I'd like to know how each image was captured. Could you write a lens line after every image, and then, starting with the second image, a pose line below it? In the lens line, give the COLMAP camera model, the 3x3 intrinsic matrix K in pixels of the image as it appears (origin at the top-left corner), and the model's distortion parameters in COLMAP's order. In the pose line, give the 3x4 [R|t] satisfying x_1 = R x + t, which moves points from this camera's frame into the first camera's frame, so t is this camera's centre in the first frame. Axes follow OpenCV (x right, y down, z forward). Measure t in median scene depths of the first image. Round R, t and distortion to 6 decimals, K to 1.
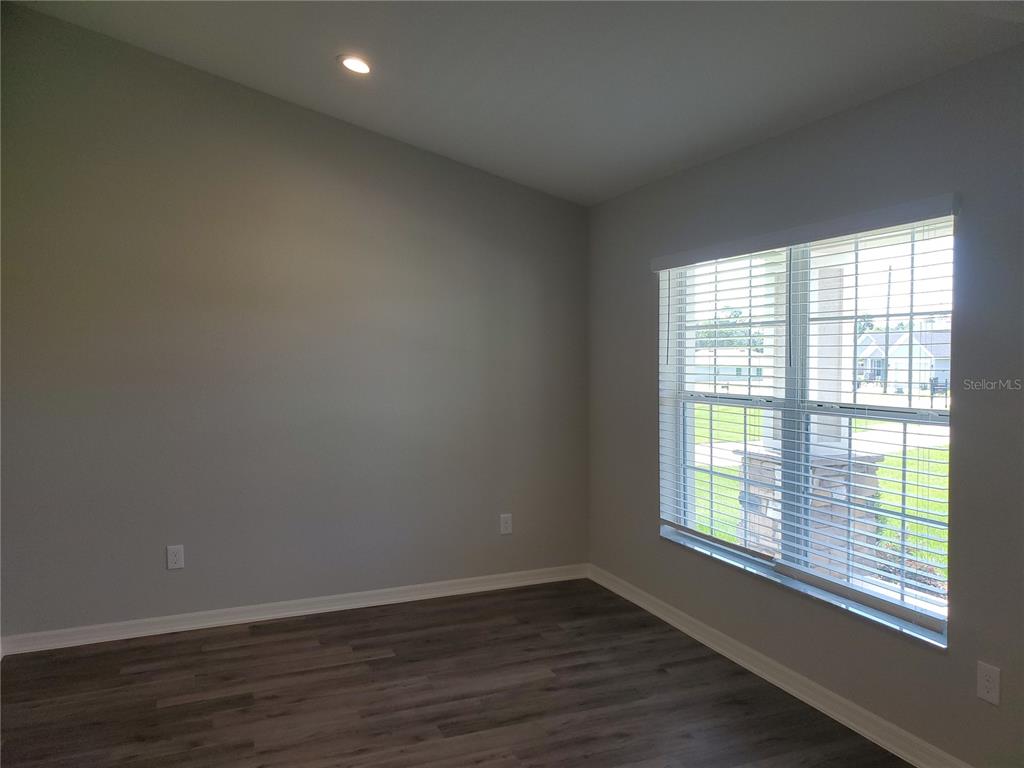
lens RADIAL K [[797.1, 0, 512.7], [0, 797.1, 383.3], [0, 0, 1]] dist [0.025911, -0.025558]
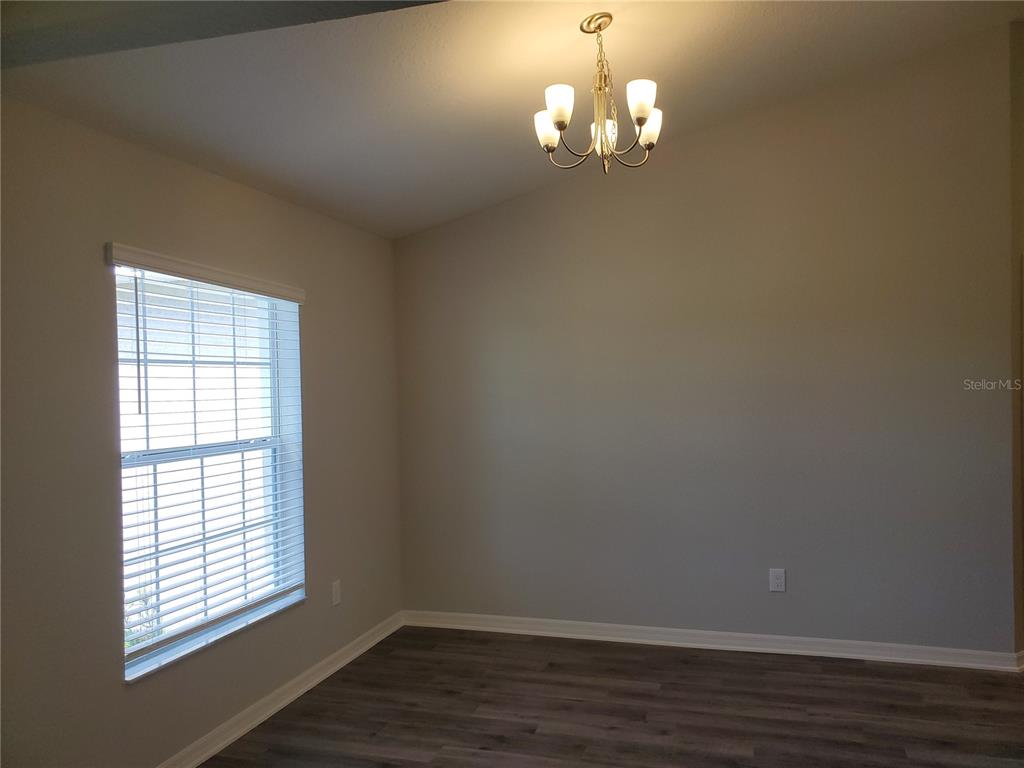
lens RADIAL K [[797.1, 0, 518.2], [0, 797.1, 384.4], [0, 0, 1]] dist [0.025911, -0.025558]
pose [[-0.773495, 0.027714, 0.633197, -0.544803], [0.053640, 0.998322, 0.021829, -0.051795], [-0.631529, 0.050849, -0.773683, 1.496366]]
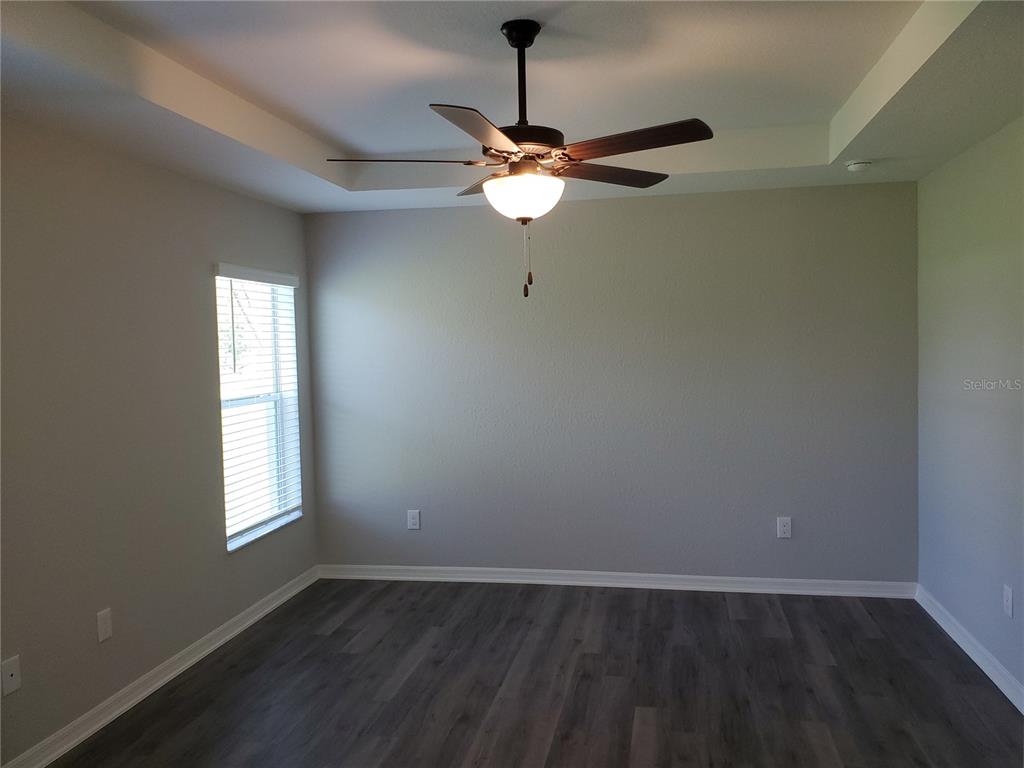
lens RADIAL K [[797.1, 0, 509.9], [0, 797.1, 386.2], [0, 0, 1]] dist [0.025911, -0.025558]
pose [[-0.838188, -0.001849, 0.545378, -0.729480], [0.048854, 0.995719, 0.078460, -0.079780], [-0.543188, 0.092408, -0.834510, 1.866465]]
